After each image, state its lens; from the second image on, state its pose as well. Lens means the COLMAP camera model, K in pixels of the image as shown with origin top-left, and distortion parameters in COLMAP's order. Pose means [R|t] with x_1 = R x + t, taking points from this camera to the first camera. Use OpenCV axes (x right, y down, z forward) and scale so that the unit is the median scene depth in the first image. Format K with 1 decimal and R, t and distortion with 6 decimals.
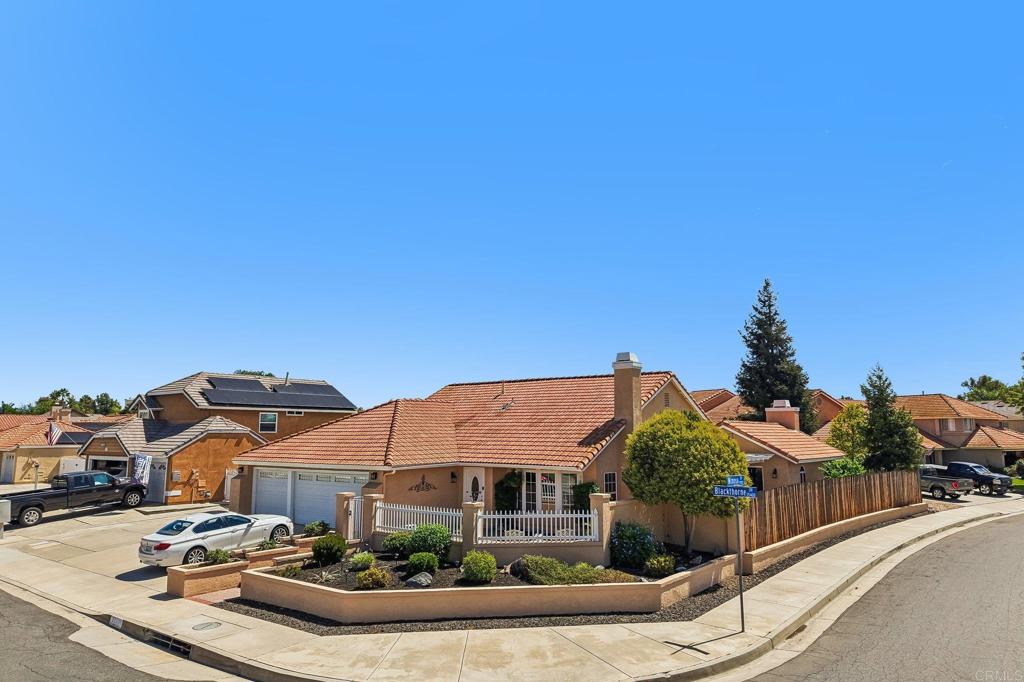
lens RADIAL K [[696.2, 0, 516.1], [0, 696.2, 340.8], [0, 0, 1]] dist [0.020884, -0.007151]
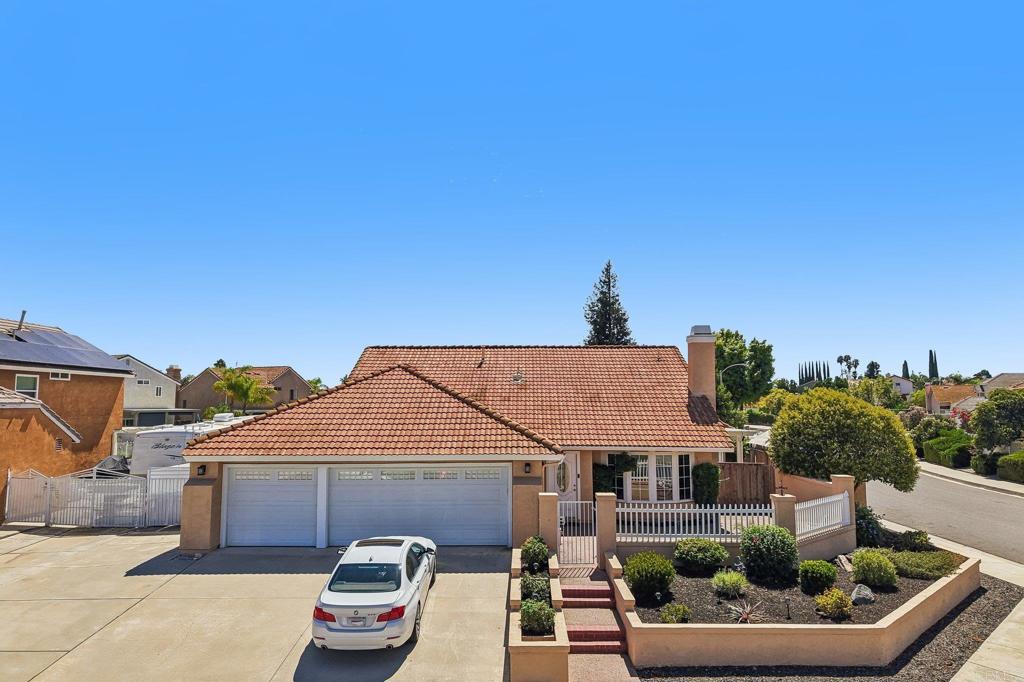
lens RADIAL K [[696.2, 0, 516.1], [0, 696.2, 340.8], [0, 0, 1]] dist [0.020884, -0.007151]
pose [[0.787946, 0.056526, 0.613144, -0.558030], [-0.083385, 0.996400, 0.015299, 0.039841], [-0.610072, -0.063182, 0.789823, 0.357444]]
